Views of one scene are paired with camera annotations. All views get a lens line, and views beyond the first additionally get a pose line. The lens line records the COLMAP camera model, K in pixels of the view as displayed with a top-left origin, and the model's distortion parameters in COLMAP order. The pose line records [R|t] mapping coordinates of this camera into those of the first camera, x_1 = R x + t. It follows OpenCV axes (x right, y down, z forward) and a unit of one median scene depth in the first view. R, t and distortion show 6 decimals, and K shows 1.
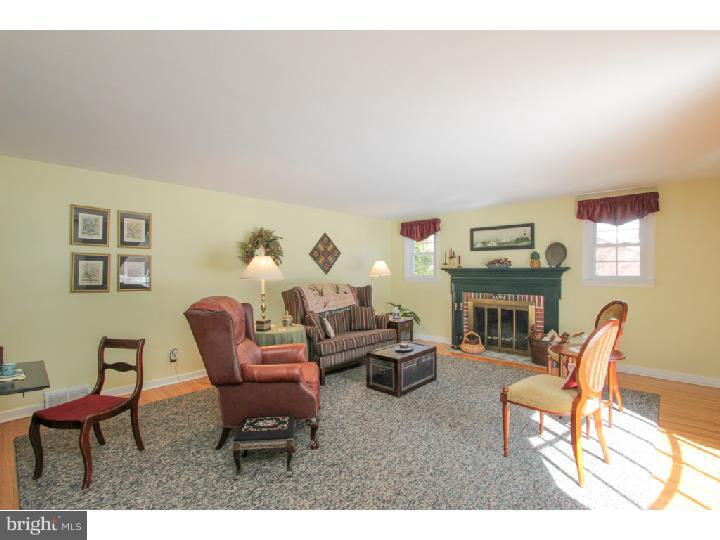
lens RADIAL K [[342.3, 0, 358.6], [0, 342.3, 274.0], [0, 0, 1]] dist [0.001818, 0.000599]
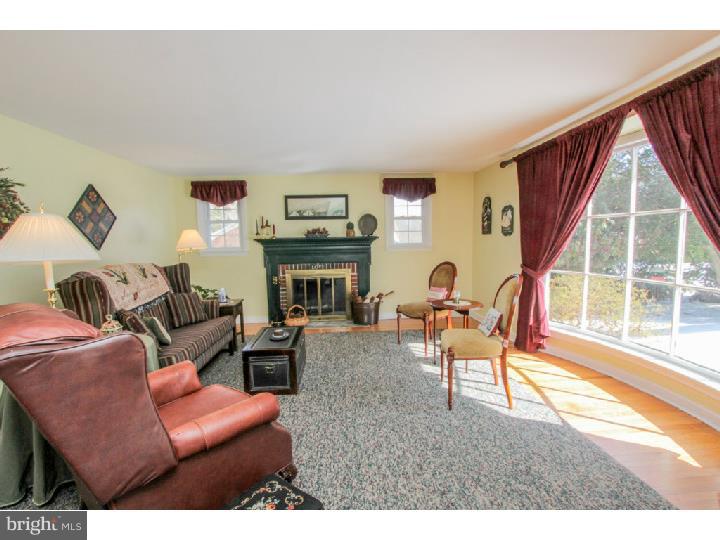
lens RADIAL K [[342.3, 0, 358.6], [0, 342.3, 274.0], [0, 0, 1]] dist [0.001818, 0.000599]
pose [[0.694628, -0.083672, 0.714487, -0.231861], [0.025862, 0.995475, 0.091435, -0.000725], [-0.718905, -0.045035, 0.693648, 0.218054]]
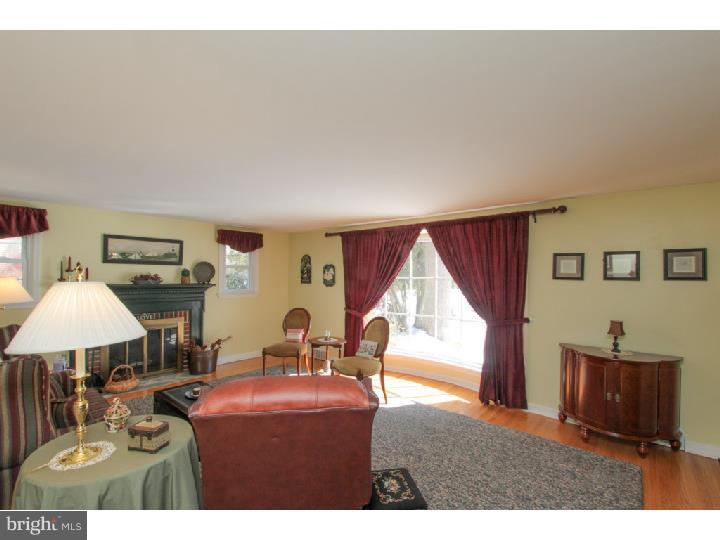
lens RADIAL K [[342.3, 0, 358.6], [0, 342.3, 274.0], [0, 0, 1]] dist [0.001818, 0.000599]
pose [[-0.041599, 0.003357, 0.999129, -0.512225], [-0.005825, 0.999977, -0.003602, -0.045655], [-0.999117, -0.005969, -0.041579, 0.490971]]
